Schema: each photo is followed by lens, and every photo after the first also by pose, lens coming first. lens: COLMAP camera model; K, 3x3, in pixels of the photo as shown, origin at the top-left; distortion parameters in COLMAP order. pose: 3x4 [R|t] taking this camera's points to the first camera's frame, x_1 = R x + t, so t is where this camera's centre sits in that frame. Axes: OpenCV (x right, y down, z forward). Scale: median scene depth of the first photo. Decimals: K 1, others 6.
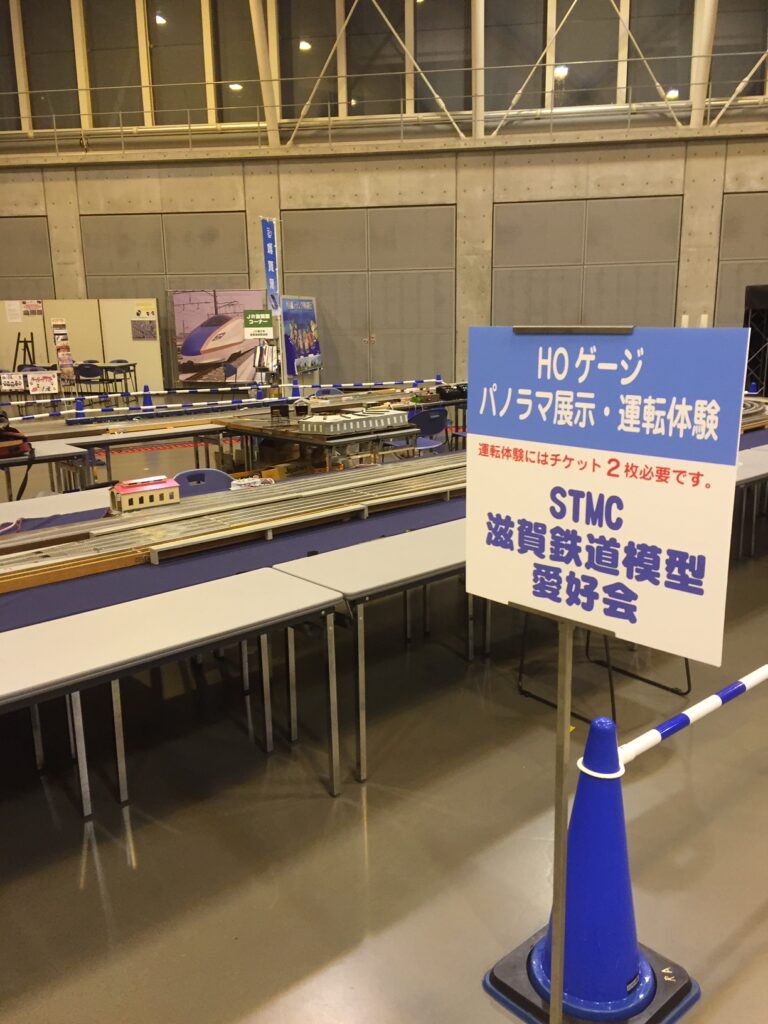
lens RADIAL K [[877.2, 0, 382.4], [0, 877.2, 509.6], [0, 0, 1]] dist [0.103710, -0.098462]
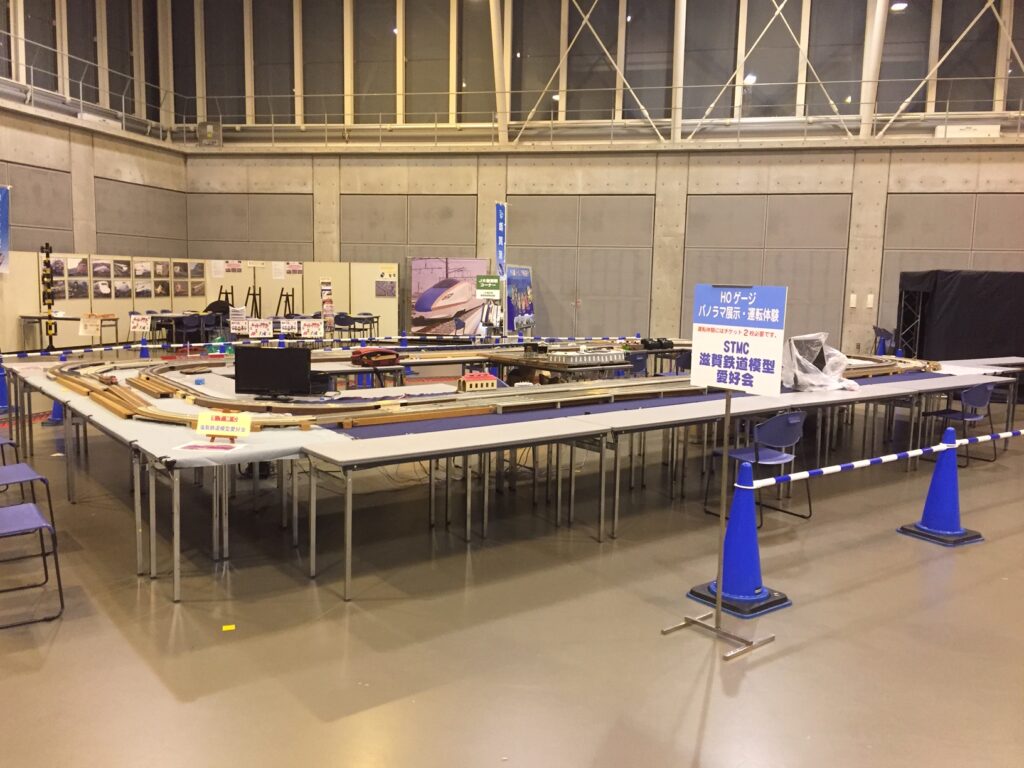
lens RADIAL K [[877.2, 0, 514.1], [0, 877.2, 383.3], [0, 0, 1]] dist [0.103710, -0.098462]
pose [[0.997361, 0.044974, -0.056999, -0.026022], [-0.050667, 0.993419, -0.102723, 0.036105], [0.052004, 0.105340, 0.993076, -0.151906]]
